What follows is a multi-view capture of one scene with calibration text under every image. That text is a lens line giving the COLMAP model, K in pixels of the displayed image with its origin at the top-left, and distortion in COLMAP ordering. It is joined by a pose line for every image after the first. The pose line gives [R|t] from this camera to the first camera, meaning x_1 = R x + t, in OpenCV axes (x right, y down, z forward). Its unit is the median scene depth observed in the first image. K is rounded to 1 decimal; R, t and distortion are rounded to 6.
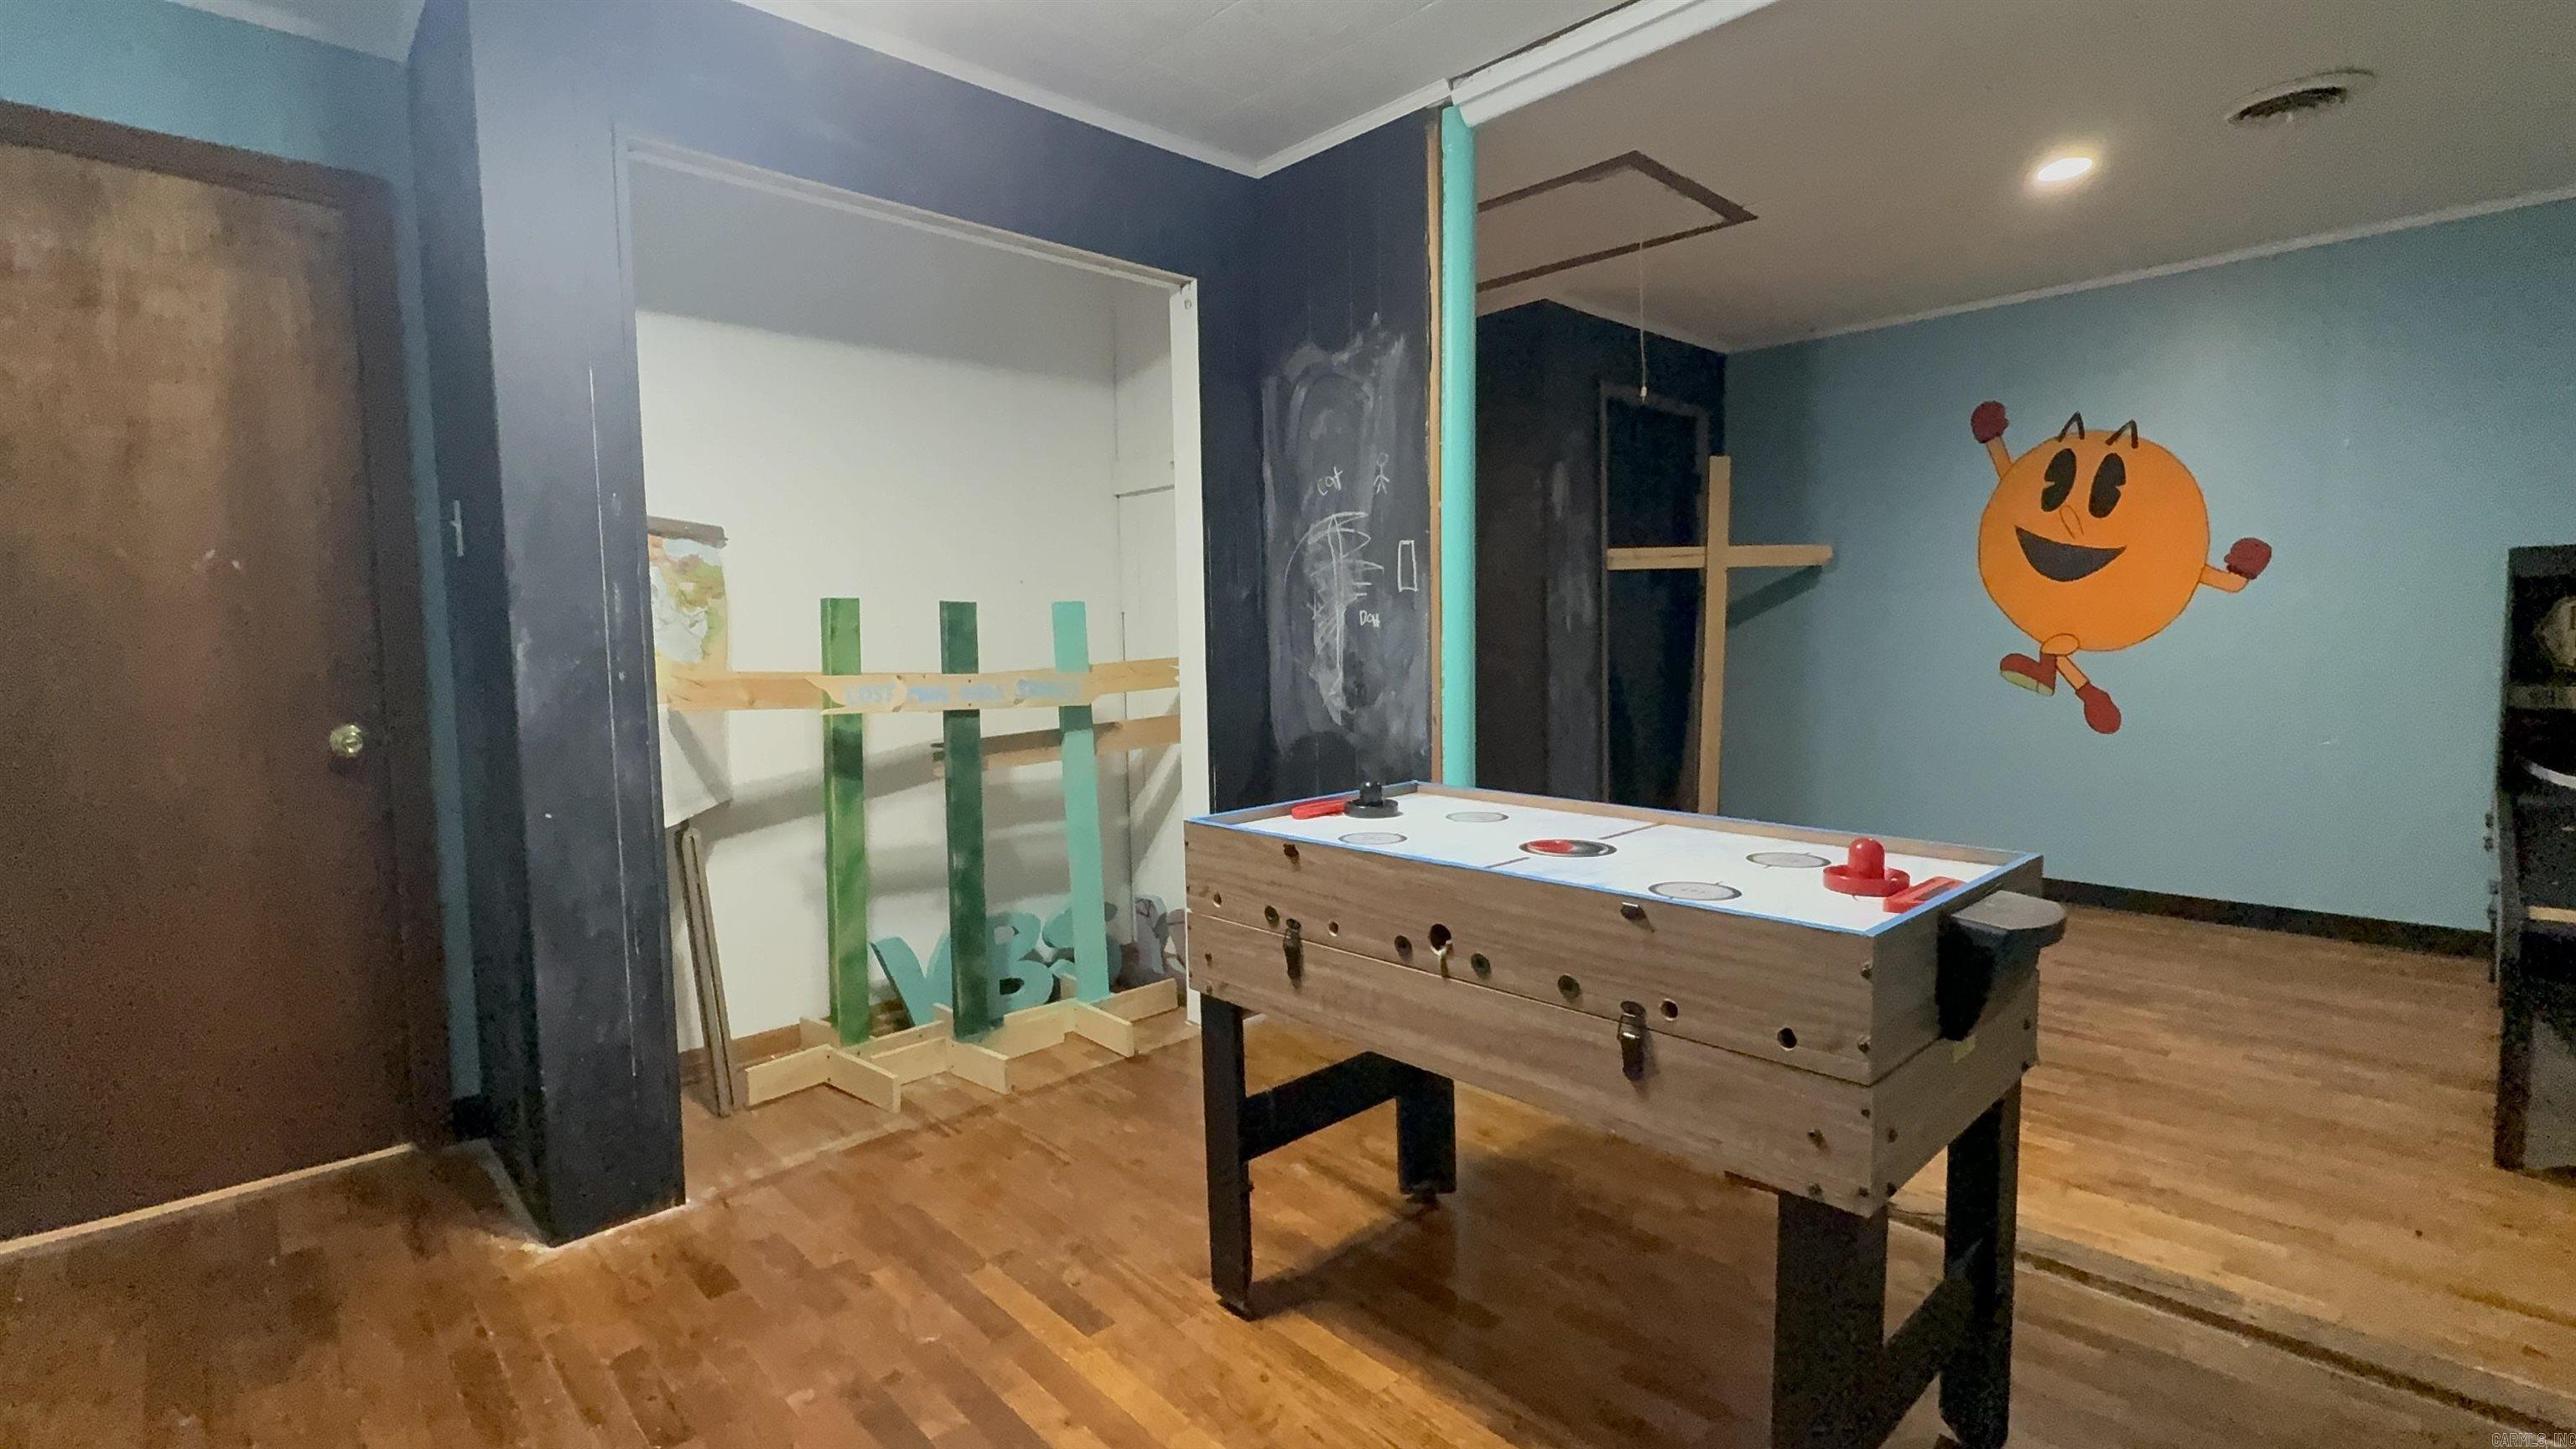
lens RADIAL K [[1153.4, 0, 1290.1], [0, 1153.4, 723.6], [0, 0, 1]] dist [-0.000969, 0.000456]
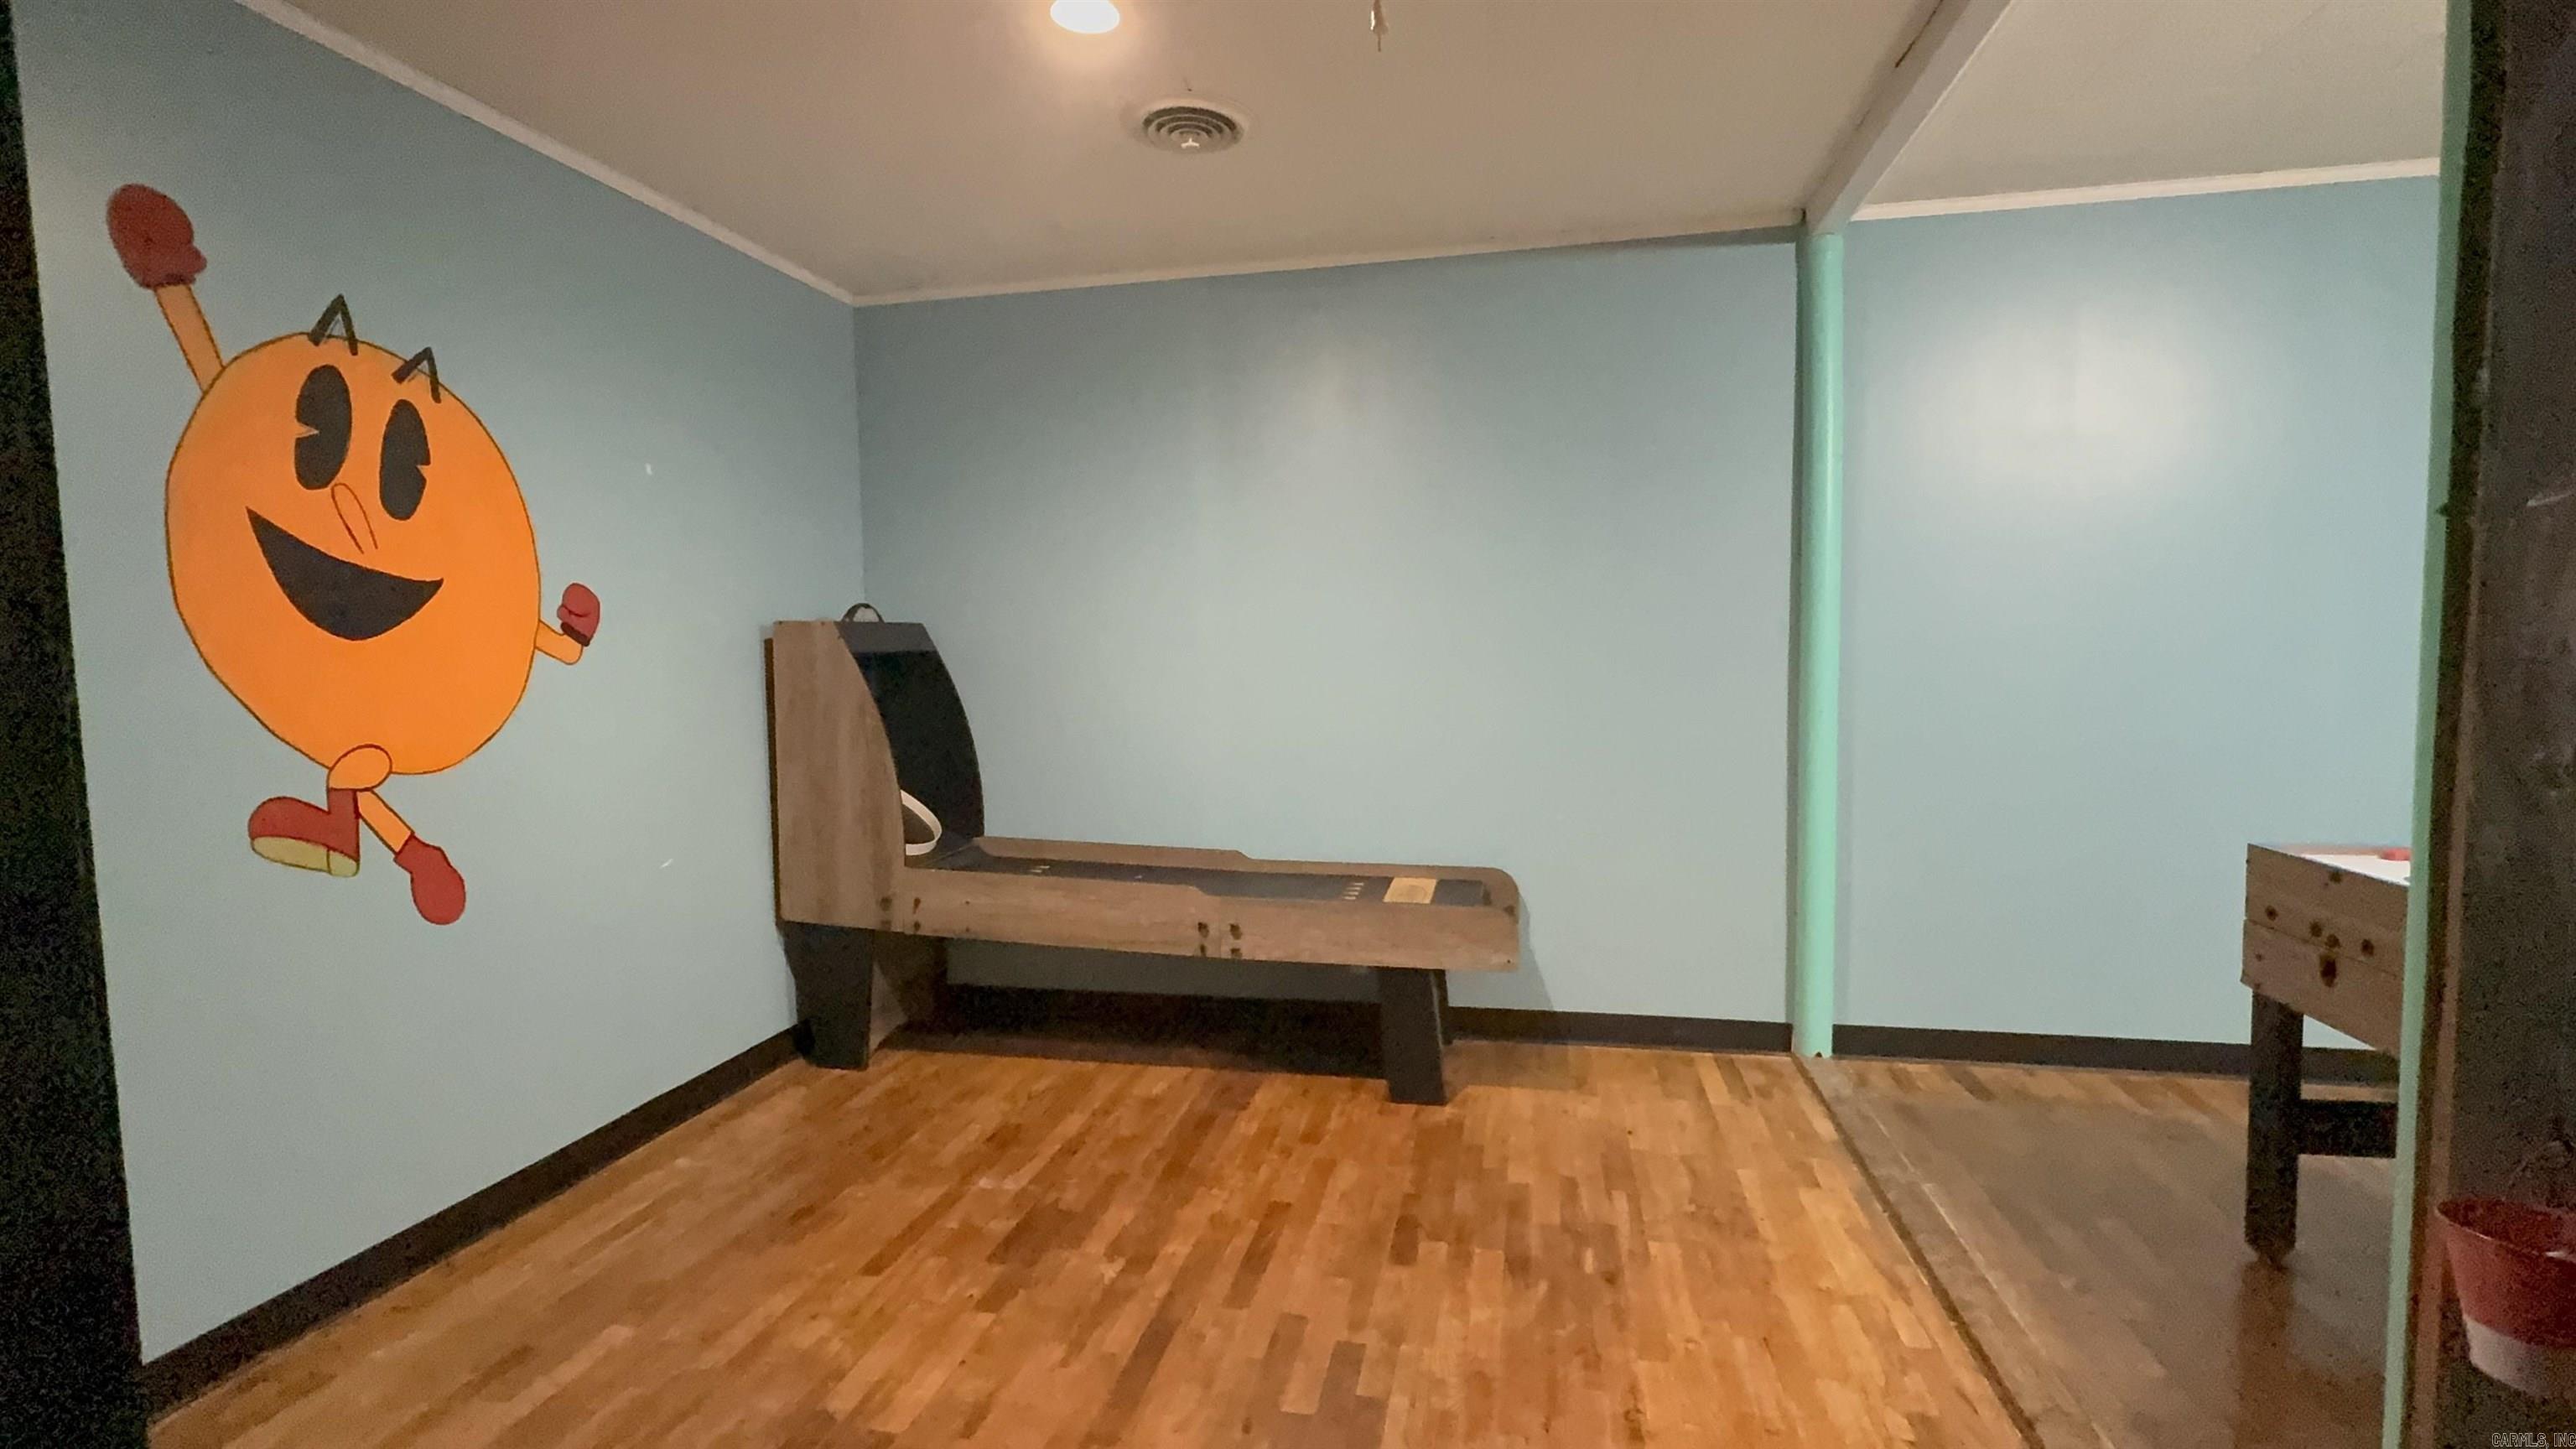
lens RADIAL K [[1153.4, 0, 1290.1], [0, 1153.4, 723.6], [0, 0, 1]] dist [-0.000969, 0.000456]
pose [[-0.567780, -0.034484, 0.822458, 0.044230], [0.089224, 0.990658, 0.103131, -0.104443], [-0.818331, 0.131939, -0.559399, 0.968456]]
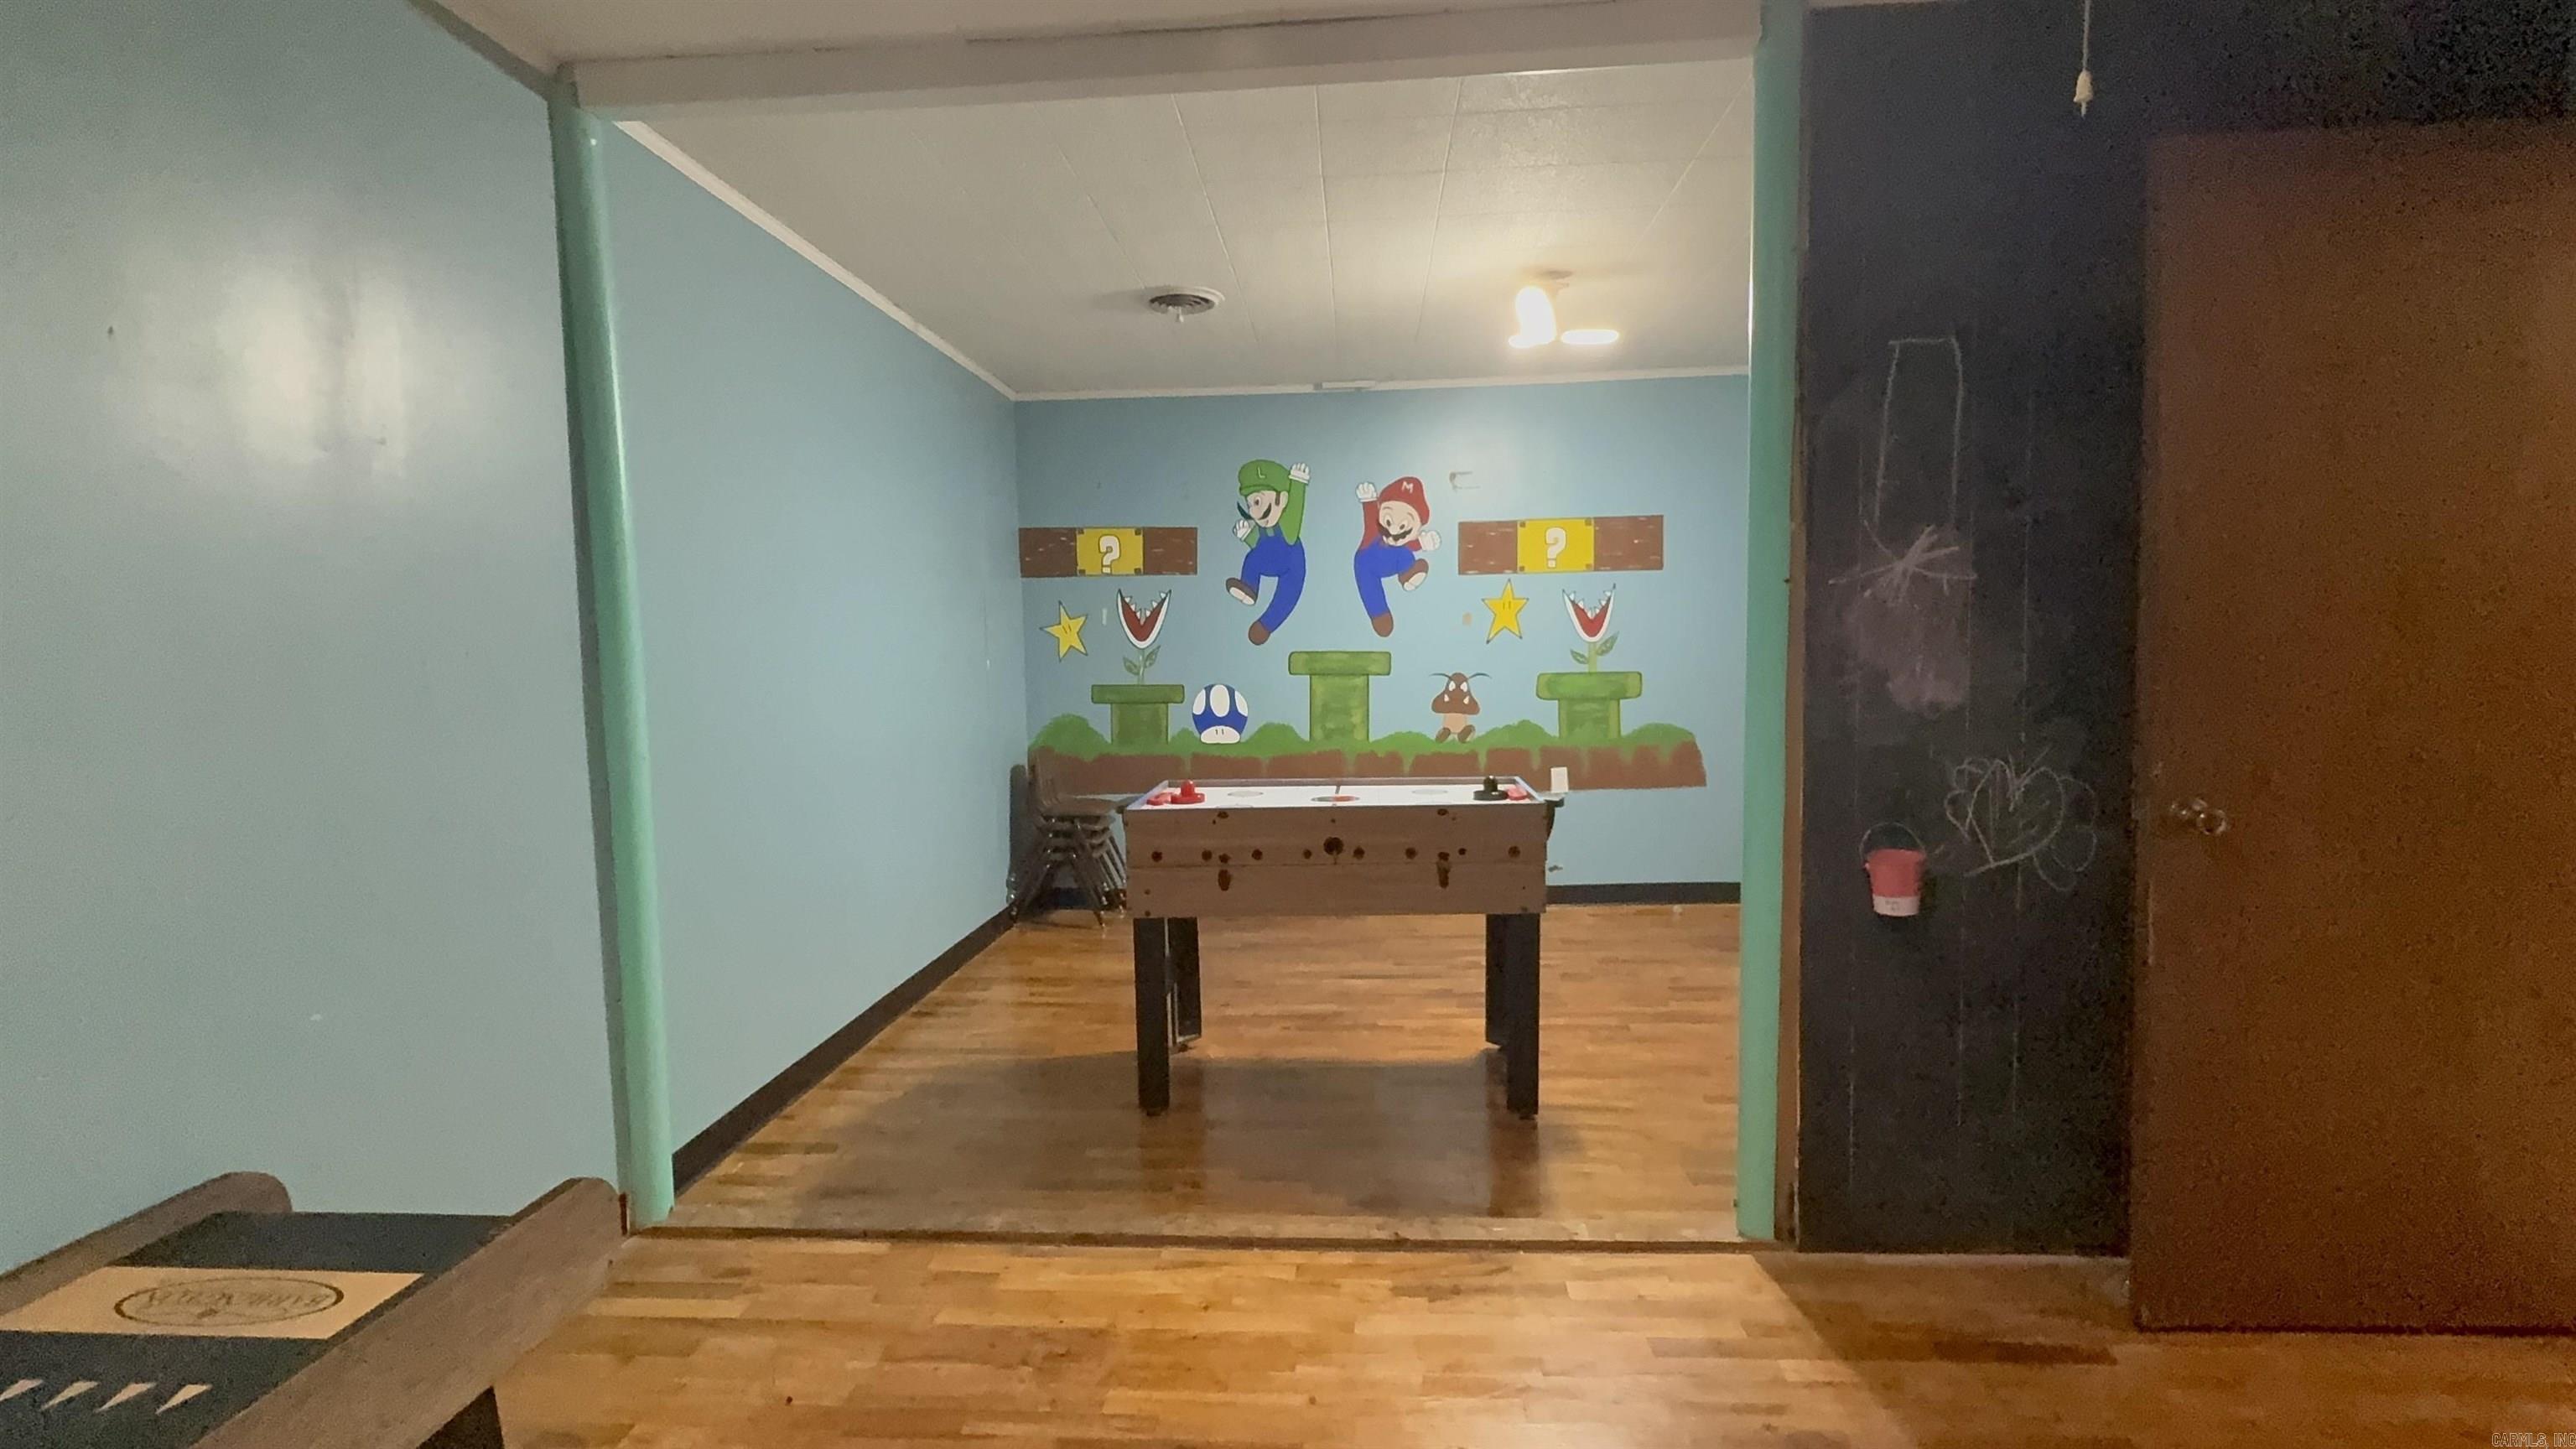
lens RADIAL K [[1153.4, 0, 1290.1], [0, 1153.4, 723.6], [0, 0, 1]] dist [-0.000969, 0.000456]
pose [[-0.739946, 0.081649, -0.667692, 0.594643], [-0.024401, 0.988695, 0.147945, -0.112726], [0.672223, 0.125764, -0.729588, 0.889946]]
